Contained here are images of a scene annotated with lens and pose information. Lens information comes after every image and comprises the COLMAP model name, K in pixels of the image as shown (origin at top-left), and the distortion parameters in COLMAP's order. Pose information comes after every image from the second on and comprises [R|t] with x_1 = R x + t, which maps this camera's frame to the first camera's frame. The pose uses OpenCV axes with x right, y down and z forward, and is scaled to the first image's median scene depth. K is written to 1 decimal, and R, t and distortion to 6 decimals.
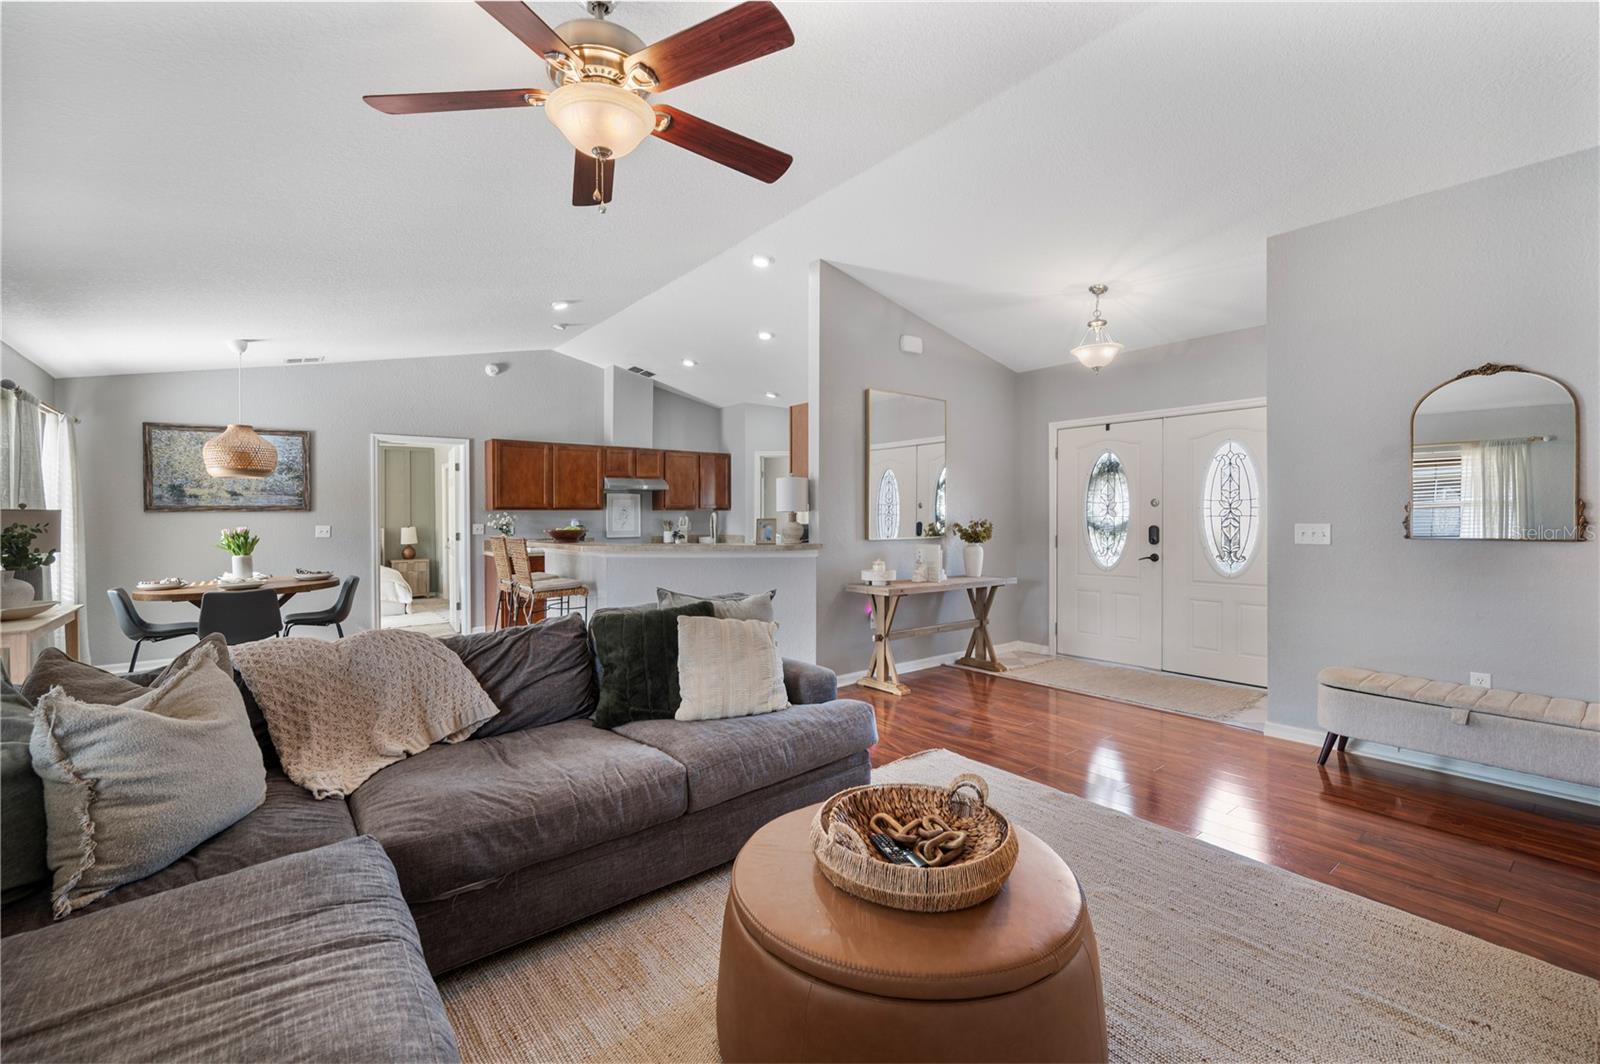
lens RADIAL K [[682.7, 0, 802.7], [0, 682.7, 518.8], [0, 0, 1]] dist [-0.000499, -0.000101]
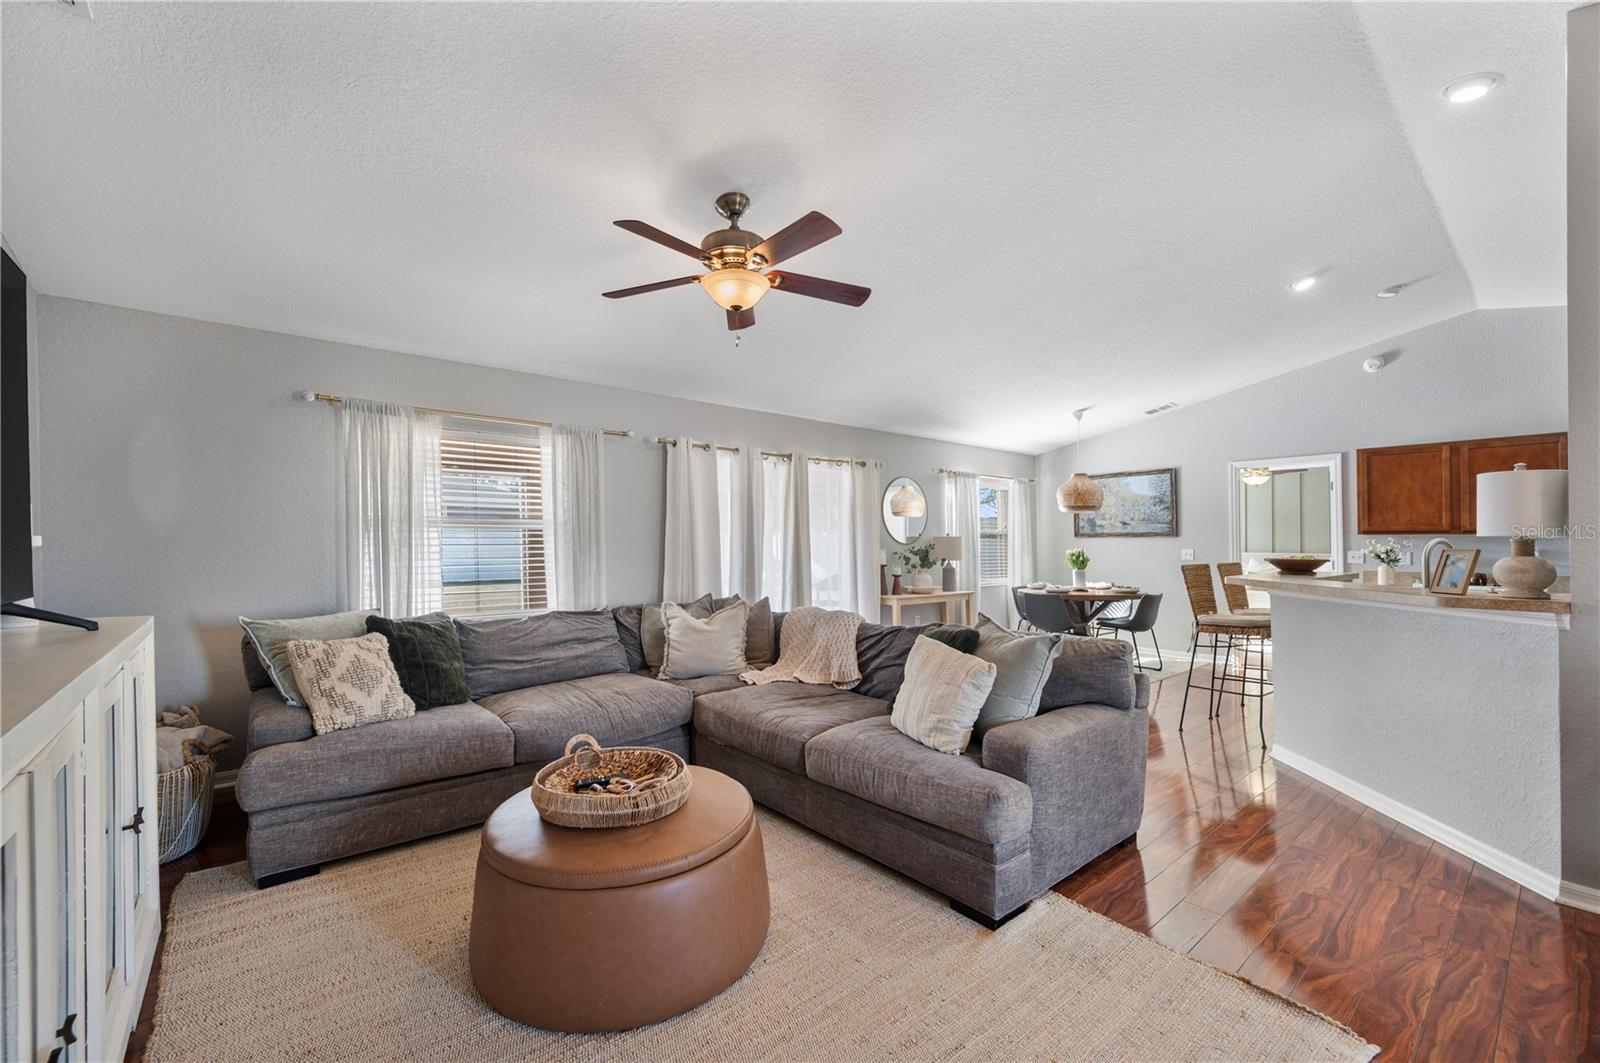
lens RADIAL K [[647.6, 0, 787.1], [0, 647.6, 538.5], [0, 0, 1]] dist [0.000213, 0.000223]
pose [[-0.000203, 0.003480, -0.999994, 0.395171], [-0.002224, 0.999991, 0.003480, -0.010553], [0.999998, 0.002224, -0.000196, 0.349500]]
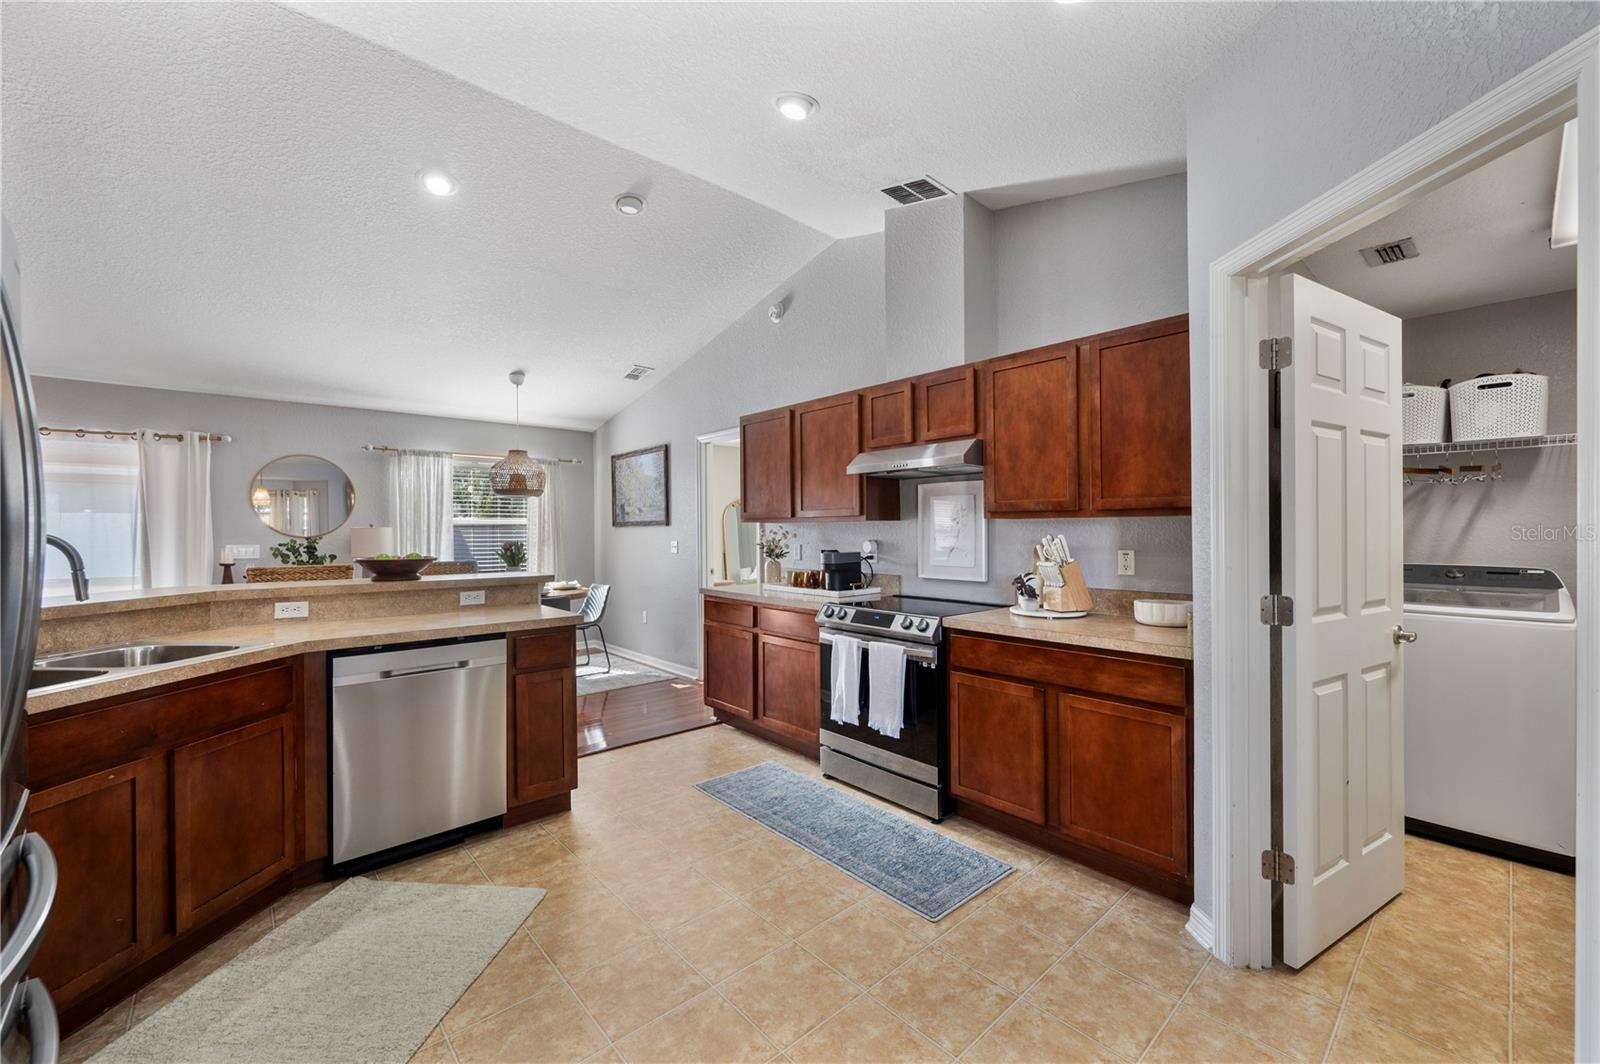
lens RADIAL K [[638.6, 0, 802.6], [0, 638.6, 530.0], [0, 0, 1]] dist [-0.000811, -0.000161]
pose [[0.044788, 0.009836, -0.998948, 0.209271], [0.004848, 0.999938, 0.010063, -0.013213], [0.998985, -0.005294, 0.044738, 1.192711]]
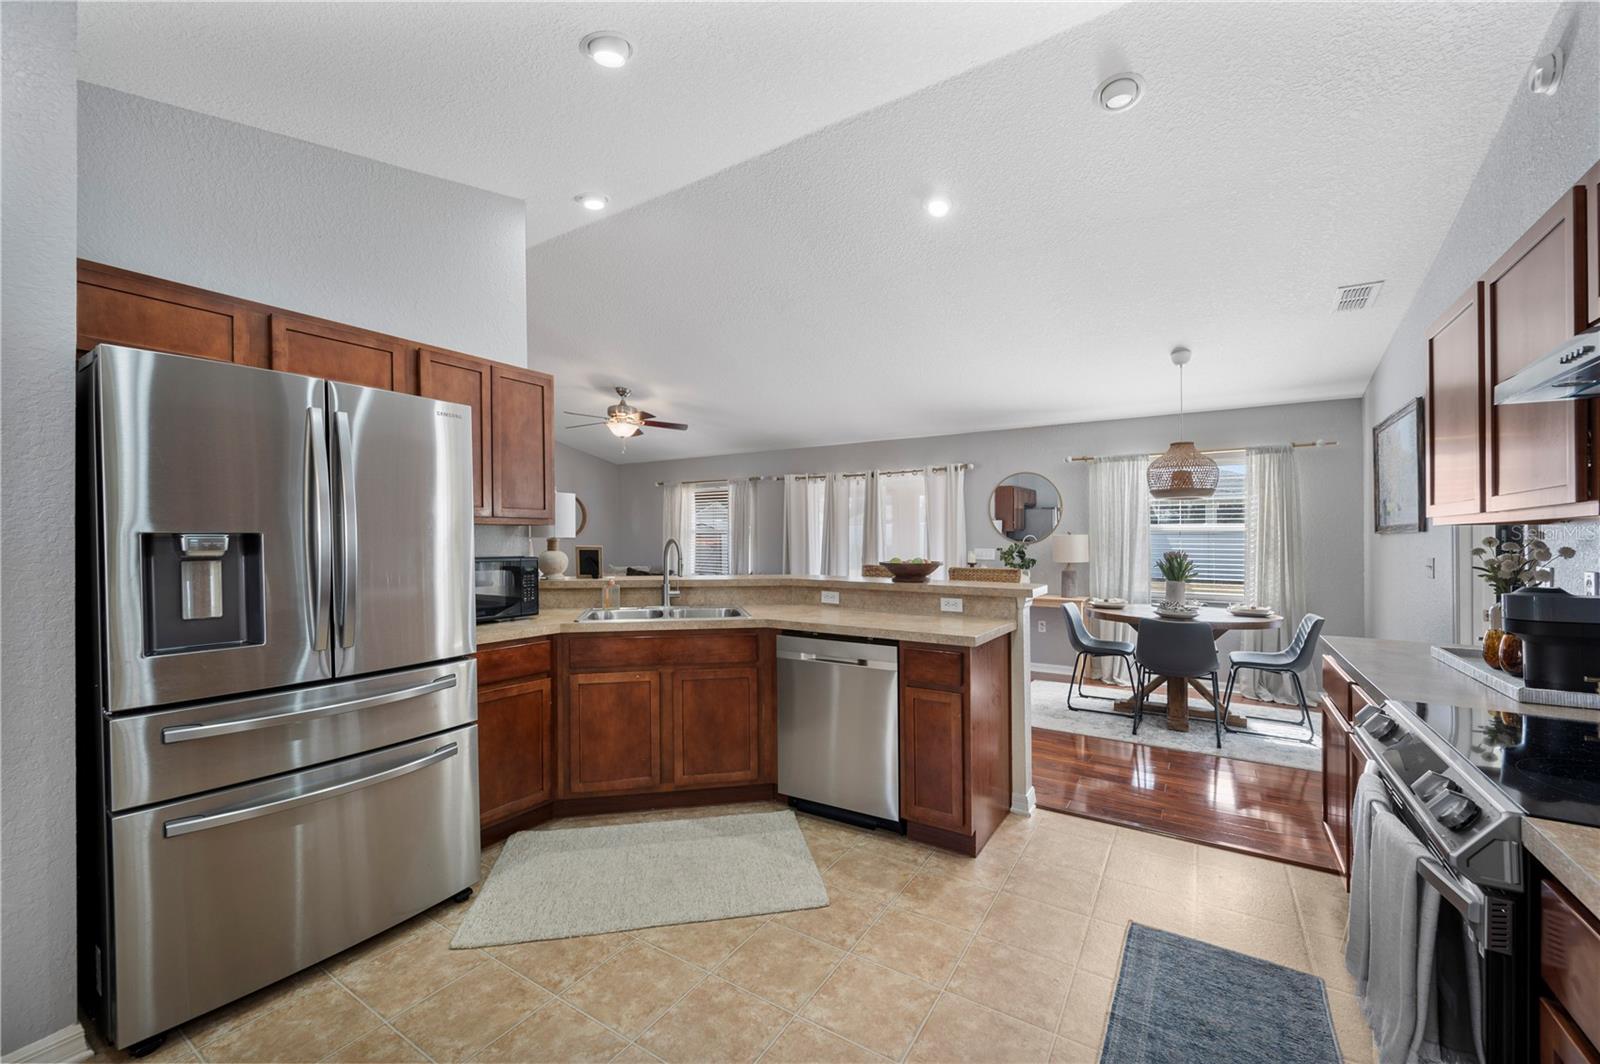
lens RADIAL K [[634.3, 0, 803.0], [0, 634.3, 544.9], [0, 0, 1]] dist [0.001047, 0.000058]
pose [[-0.949423, 0.011022, -0.313805, -0.044260], [0.007676, 0.999900, 0.011895, -0.010078], [0.313905, 0.008885, -0.949413, 1.400461]]
